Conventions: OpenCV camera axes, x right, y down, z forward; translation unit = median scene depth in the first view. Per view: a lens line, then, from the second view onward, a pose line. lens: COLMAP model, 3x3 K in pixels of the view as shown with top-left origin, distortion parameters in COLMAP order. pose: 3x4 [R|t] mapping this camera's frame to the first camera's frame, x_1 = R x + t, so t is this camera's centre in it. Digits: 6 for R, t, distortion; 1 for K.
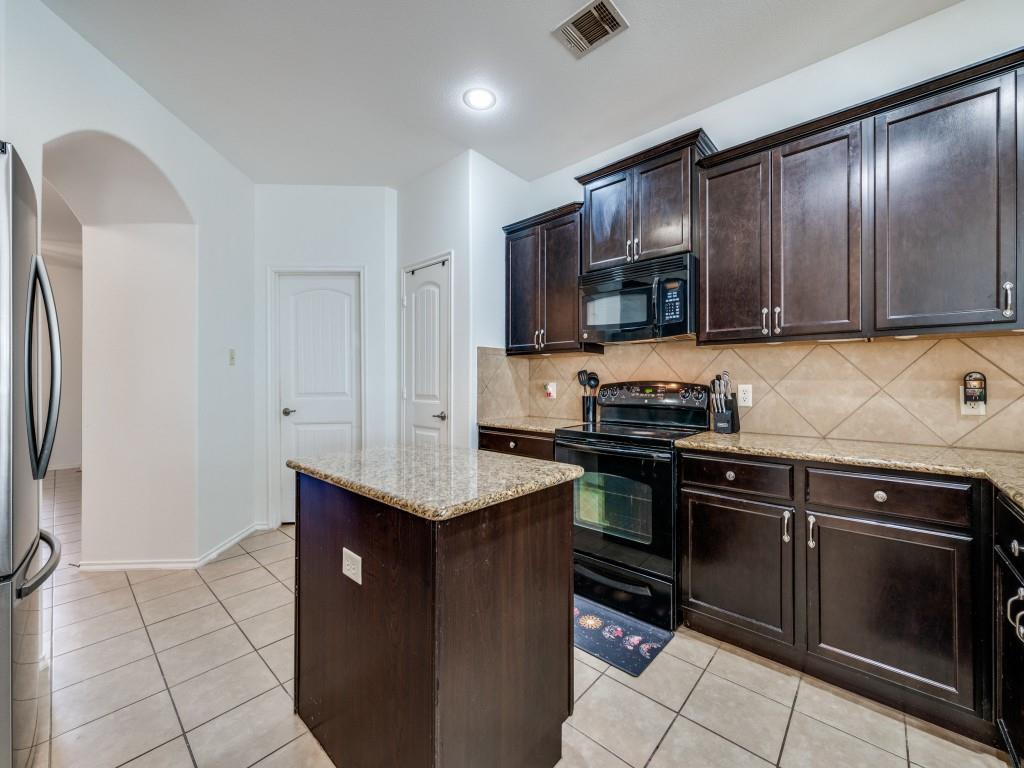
lens RADIAL K [[408.6, 0, 510.8], [0, 408.6, 379.0], [0, 0, 1]] dist [-0.001523, 0.000028]
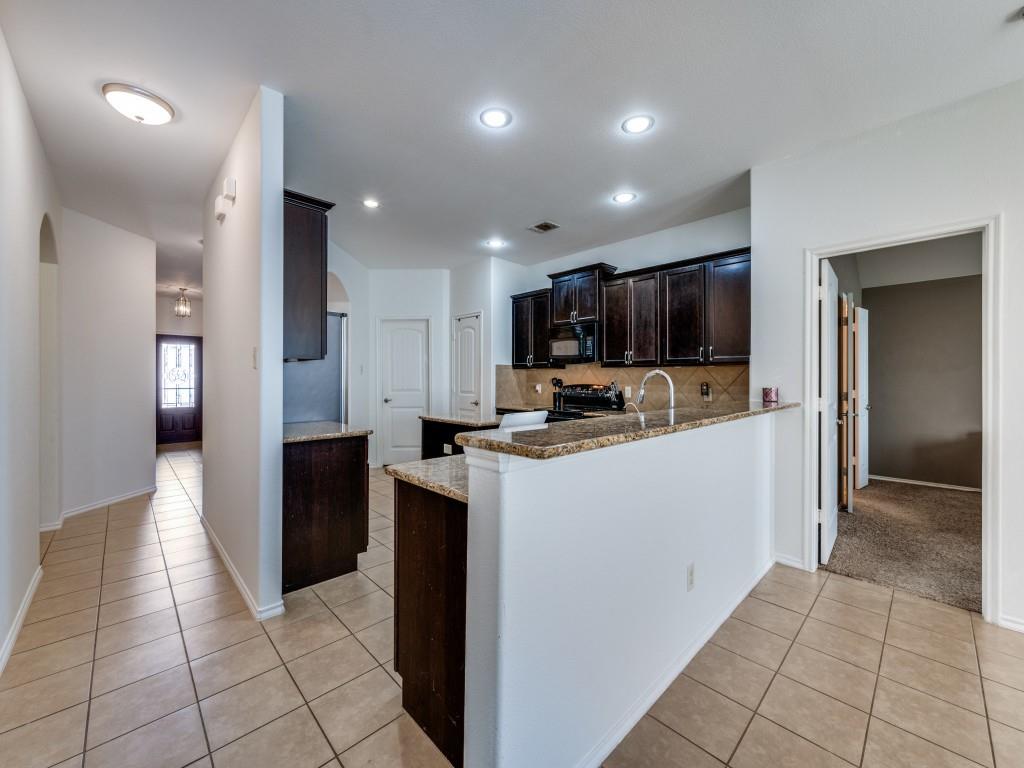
lens RADIAL K [[408.6, 0, 510.8], [0, 408.6, 379.0], [0, 0, 1]] dist [-0.001523, 0.000028]
pose [[0.997367, 0.002718, -0.072473, 0.130905], [-0.002152, 0.999967, 0.007892, -0.033359], [0.072492, -0.007715, 0.997339, -0.899515]]
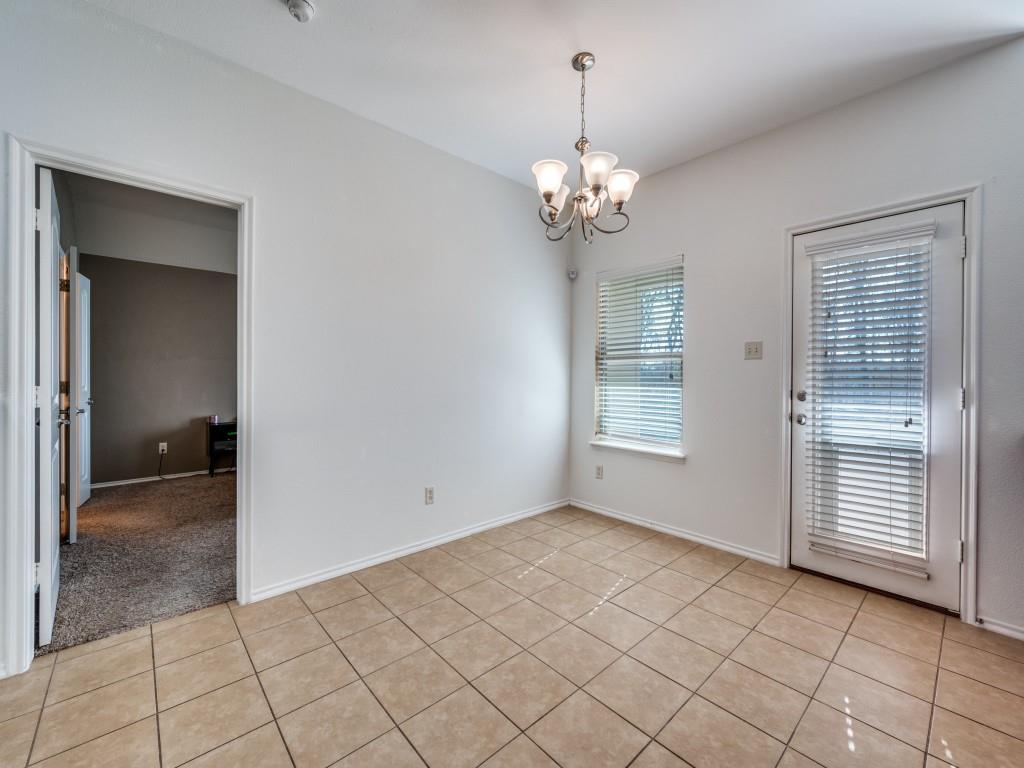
lens RADIAL K [[421.8, 0, 508.7], [0, 421.8, 378.1], [0, 0, 1]] dist [-0.000615, 0.000189]
pose [[0.110821, -0.002056, 0.993838, 0.257031], [-0.012062, 0.999921, 0.003414, -0.001188], [-0.993767, -0.012366, 0.110787, -0.621811]]
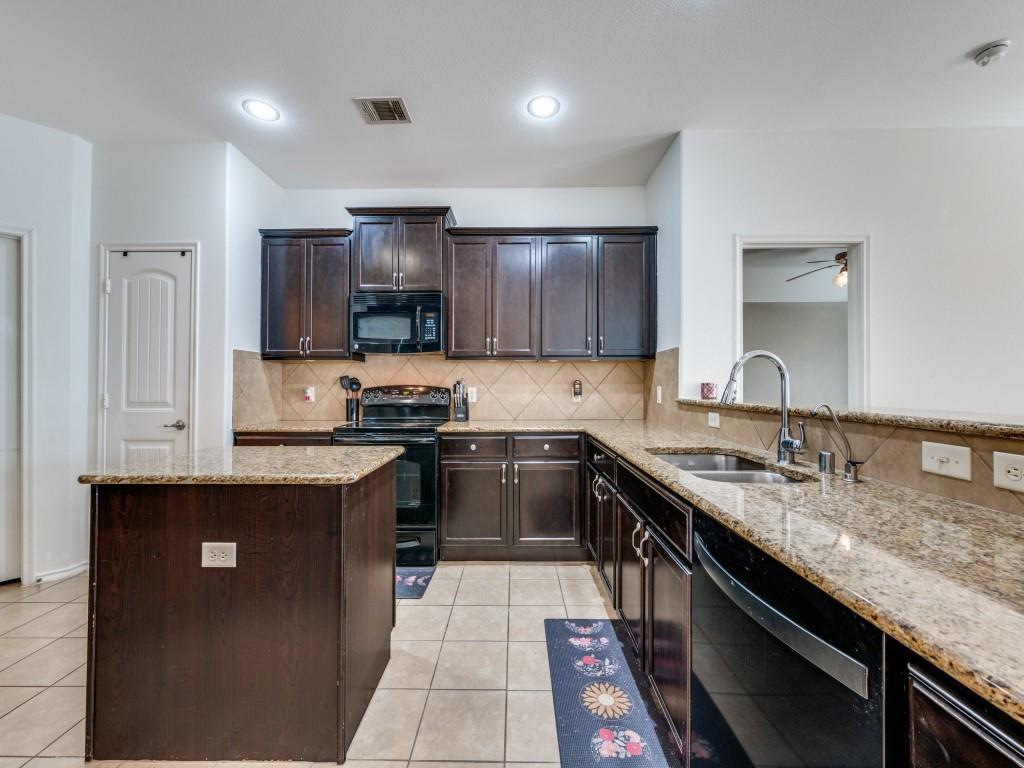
lens RADIAL K [[403.7, 0, 510.4], [0, 403.7, 381.3], [0, 0, 1]] dist [-0.002831, -0.000417]
pose [[0.749410, 0.004808, 0.662089, -0.247137], [-0.001282, 0.999982, -0.005811, -0.000425], [-0.662105, 0.003506, 0.749403, -0.152728]]
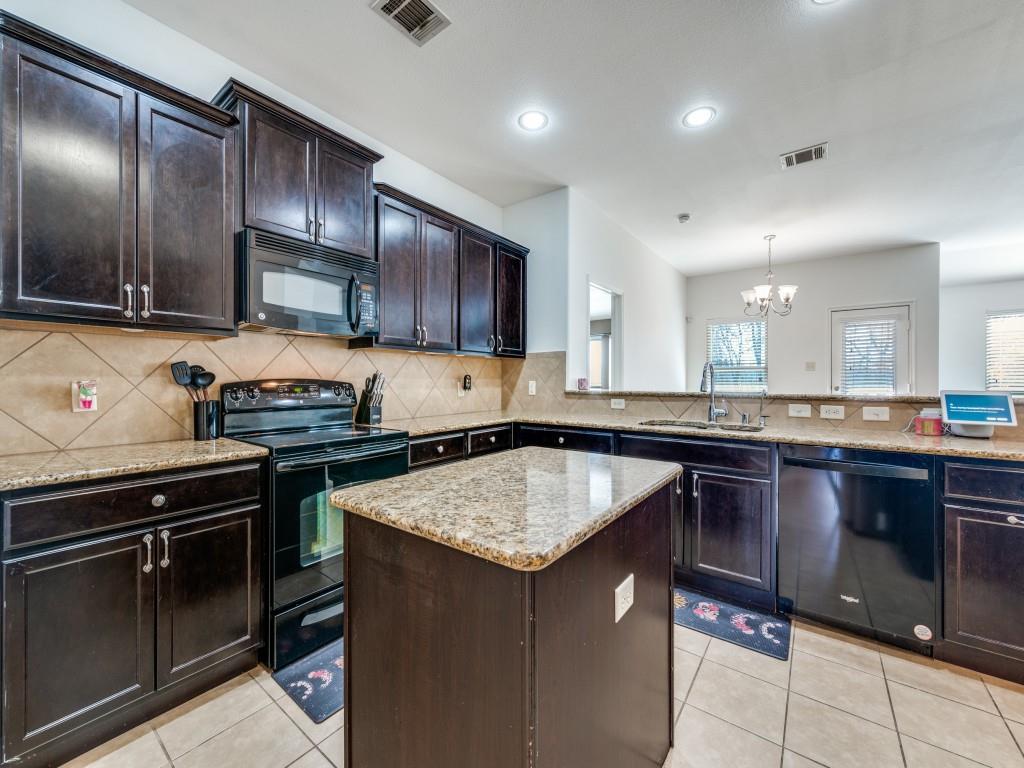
lens RADIAL K [[403.7, 0, 510.4], [0, 403.7, 381.3], [0, 0, 1]] dist [-0.002831, -0.000417]
pose [[-0.086518, -0.003256, 0.996245, -0.564903], [-0.007620, 0.999968, 0.002607, 0.004479], [-0.996221, -0.007365, -0.086540, 0.612942]]
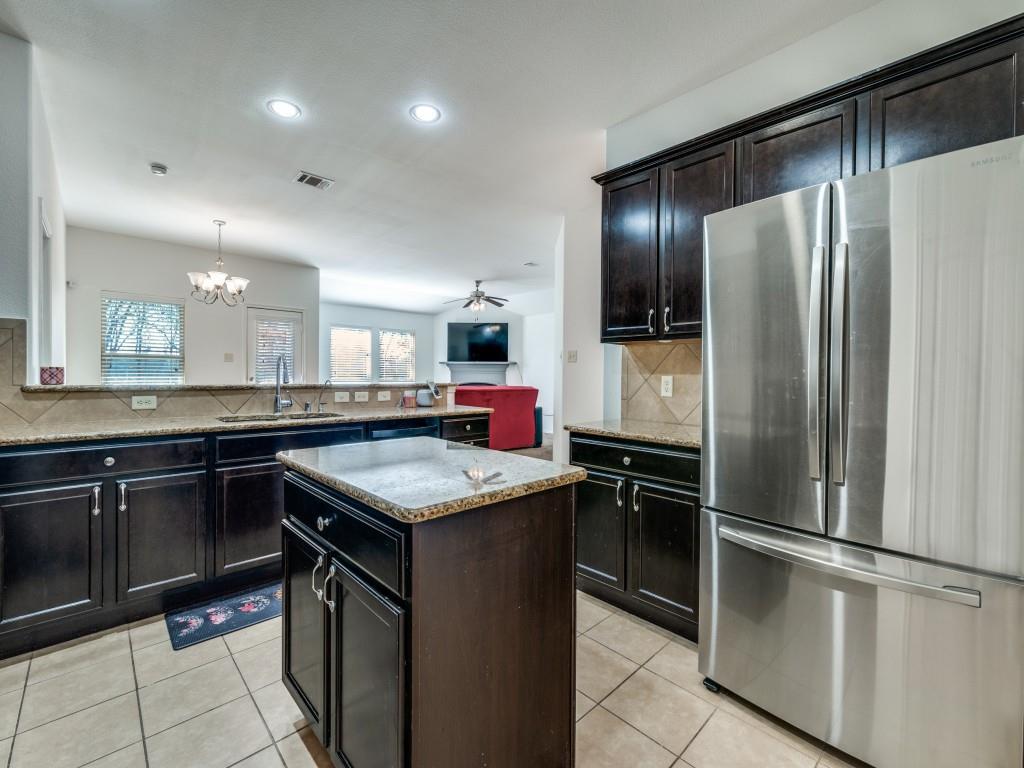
lens RADIAL K [[438.0, 0, 508.4], [0, 438.0, 379.7], [0, 0, 1]] dist [-0.000051, 0.000103]
pose [[-0.996648, -0.012347, 0.080869, -0.270206], [-0.011932, 0.999913, 0.005619, 0.007058], [-0.080931, 0.004635, -0.996709, 1.086590]]
